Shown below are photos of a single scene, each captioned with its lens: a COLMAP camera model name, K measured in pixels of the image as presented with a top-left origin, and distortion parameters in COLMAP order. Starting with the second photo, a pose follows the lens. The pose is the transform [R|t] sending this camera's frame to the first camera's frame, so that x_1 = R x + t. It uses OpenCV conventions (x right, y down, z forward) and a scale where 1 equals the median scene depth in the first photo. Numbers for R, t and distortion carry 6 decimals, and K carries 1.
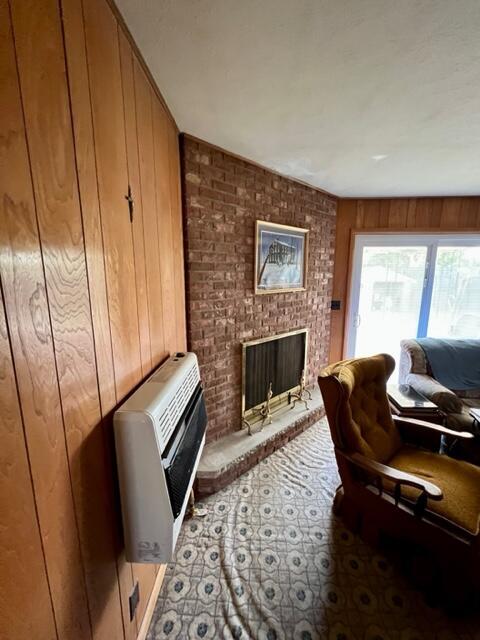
lens RADIAL K [[256.3, 0, 240.5], [0, 256.3, 319.4], [0, 0, 1]] dist [-0.002771, 0.001153]
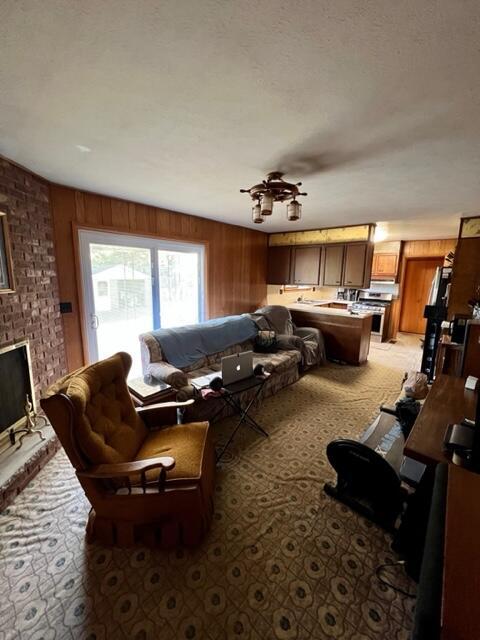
lens RADIAL K [[256.3, 0, 240.3], [0, 256.3, 319.4], [0, 0, 1]] dist [-0.002771, 0.001153]
pose [[0.615541, -0.124156, 0.778264, 0.076648], [0.117478, 0.990935, 0.065168, -0.004099], [-0.779300, 0.051315, 0.624546, -0.004060]]
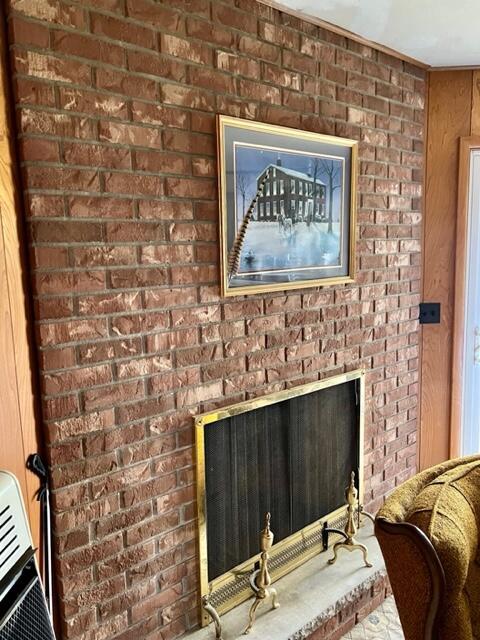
lens RADIAL K [[478.5, 0, 240.6], [0, 478.5, 322.5], [0, 0, 1]] dist [0.044727, -0.042202]
pose [[0.998803, -0.025022, -0.042030, 0.116196], [0.023826, 0.999303, -0.028720, -0.033086], [0.042719, 0.027685, 0.998703, 0.231607]]
